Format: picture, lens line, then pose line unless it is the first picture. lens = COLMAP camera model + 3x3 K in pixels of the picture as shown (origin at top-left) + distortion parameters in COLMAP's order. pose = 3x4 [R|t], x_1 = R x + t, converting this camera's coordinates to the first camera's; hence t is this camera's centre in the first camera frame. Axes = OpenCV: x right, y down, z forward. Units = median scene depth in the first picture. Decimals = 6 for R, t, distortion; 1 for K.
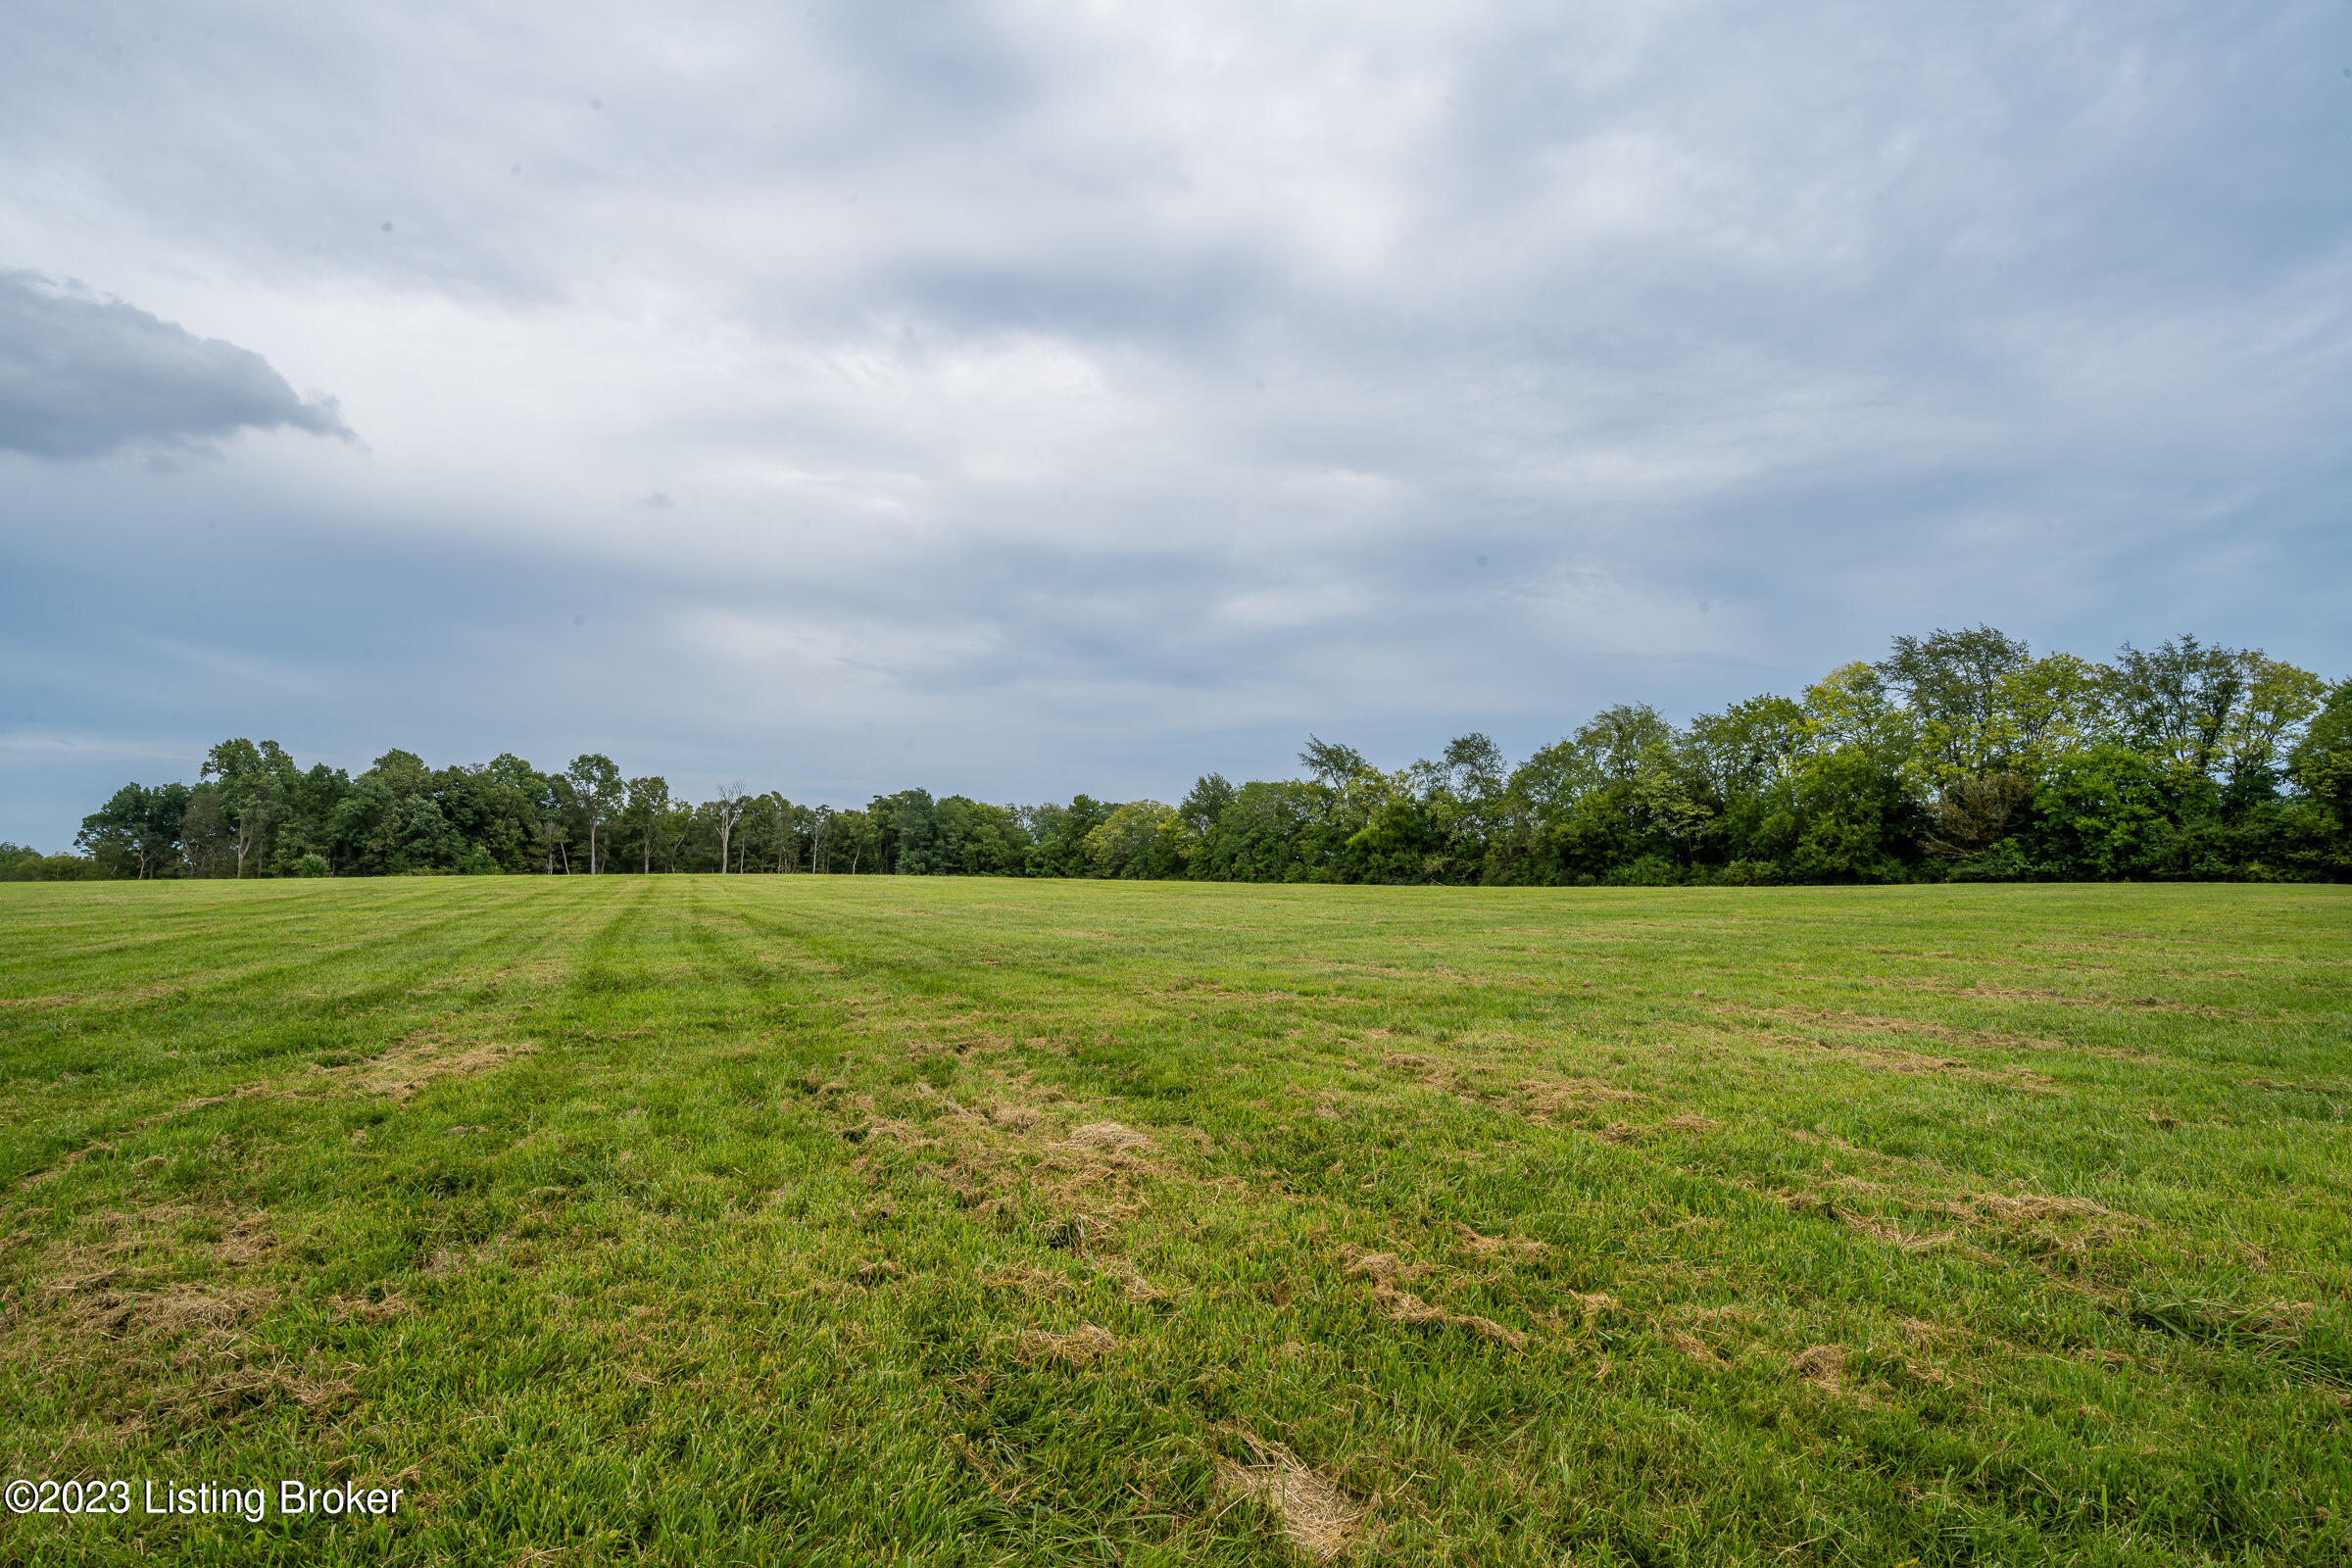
lens RADIAL K [[1220.7, 0, 1176.0], [0, 1220.7, 784.0], [0, 0, 1]] dist [-0.000819, -0.000322]
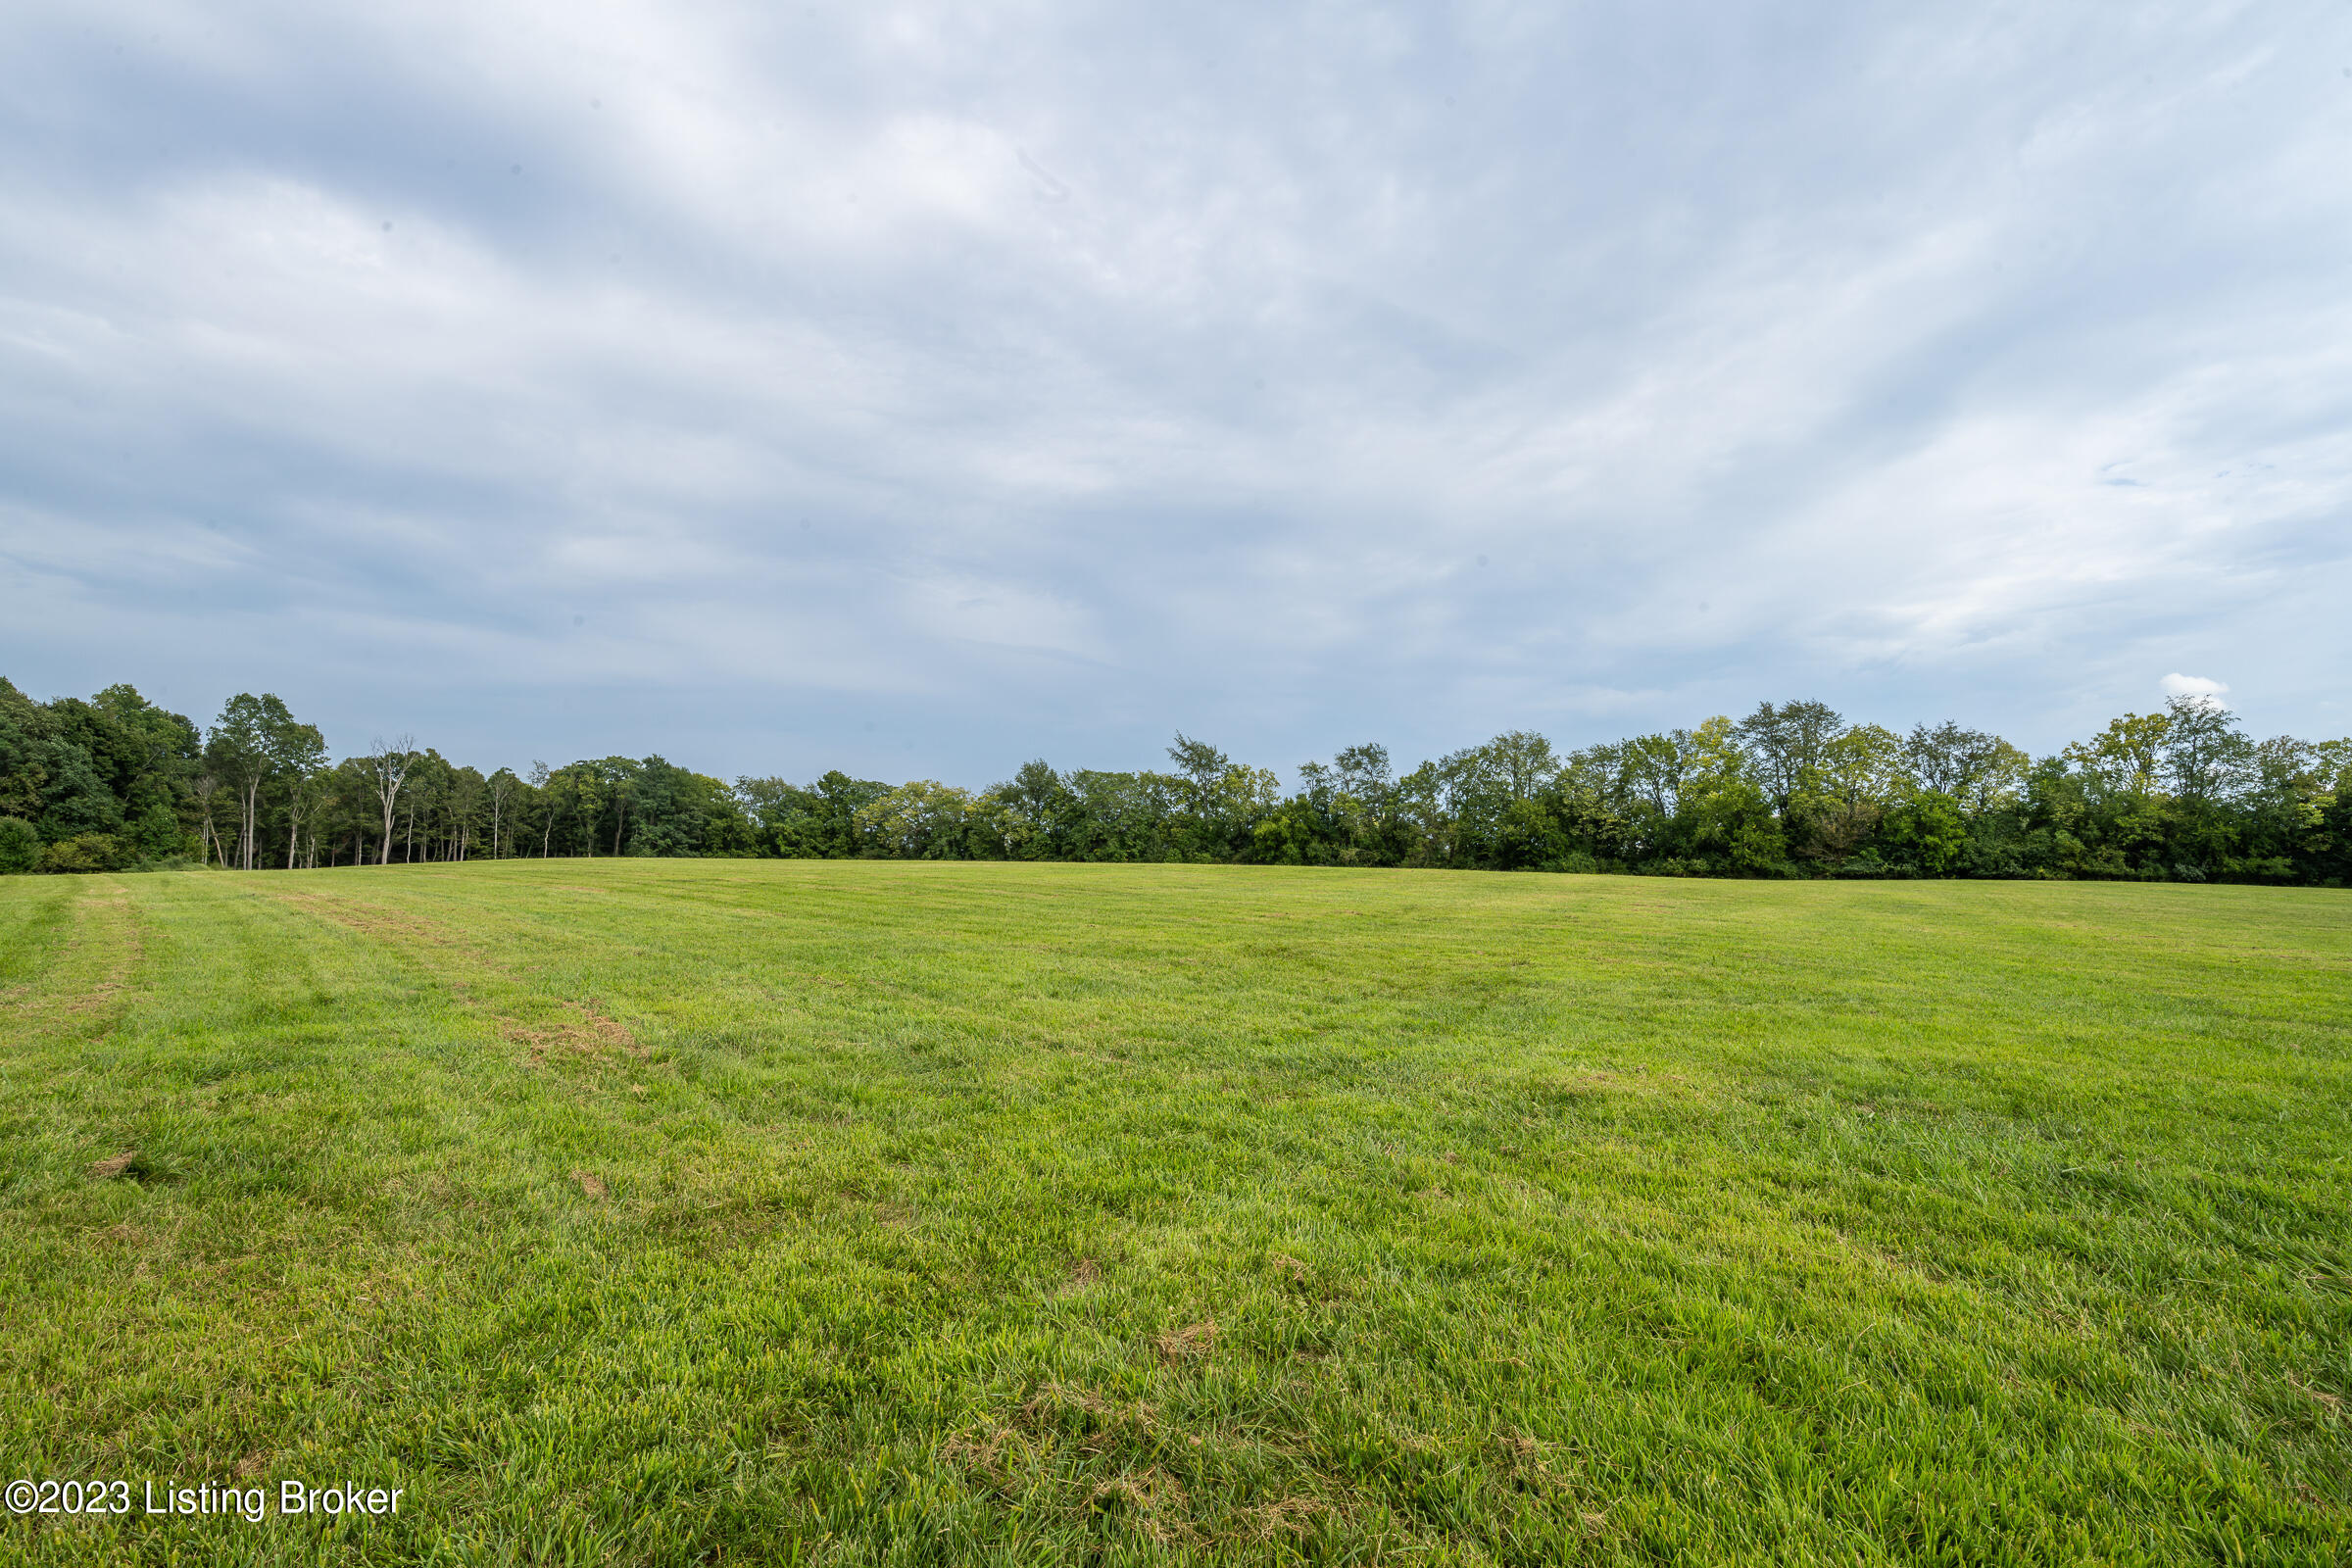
lens RADIAL K [[1220.7, 0, 1176.0], [0, 1220.7, 784.0], [0, 0, 1]] dist [-0.000819, -0.000322]
pose [[0.886231, 0.040543, 0.461466, -0.404126], [-0.049174, 0.998768, 0.006688, -0.000967], [-0.460626, -0.028620, 0.887133, 0.034956]]
